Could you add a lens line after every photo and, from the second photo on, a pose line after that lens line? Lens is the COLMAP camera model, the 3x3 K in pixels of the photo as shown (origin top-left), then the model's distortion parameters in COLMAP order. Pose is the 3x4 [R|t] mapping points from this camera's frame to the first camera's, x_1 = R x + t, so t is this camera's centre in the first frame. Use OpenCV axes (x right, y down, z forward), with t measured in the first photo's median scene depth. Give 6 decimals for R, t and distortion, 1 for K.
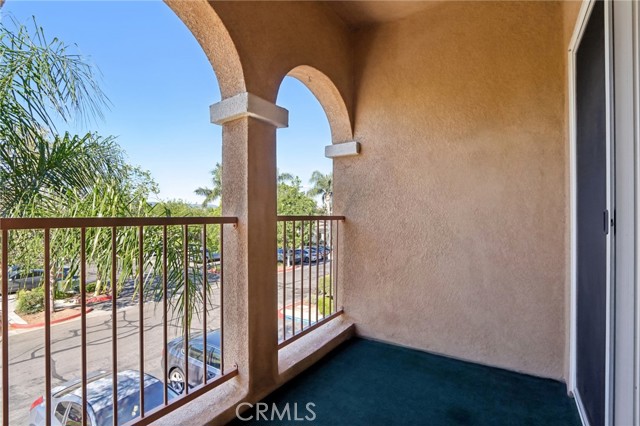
lens RADIAL K [[294.3, 0, 318.4], [0, 294.3, 214.1], [0, 0, 1]] dist [-0.014769, 0.001025]
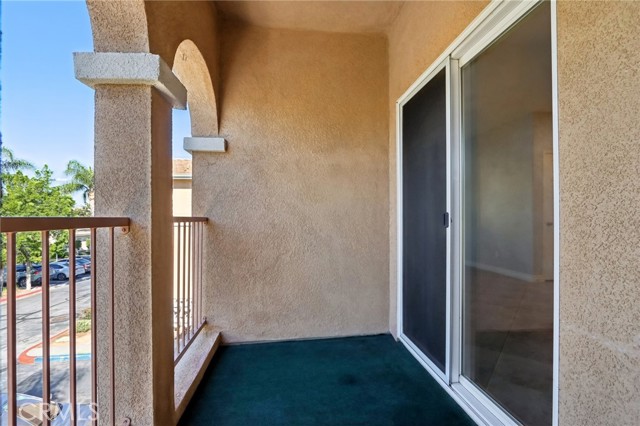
lens RADIAL K [[294.3, 0, 318.4], [0, 294.3, 214.1], [0, 0, 1]] dist [-0.014769, 0.001025]
pose [[0.765436, 0.005672, 0.643487, -0.258441], [-0.000597, 0.999967, -0.008105, 0.004461], [-0.643511, 0.005820, 0.765415, 0.089490]]
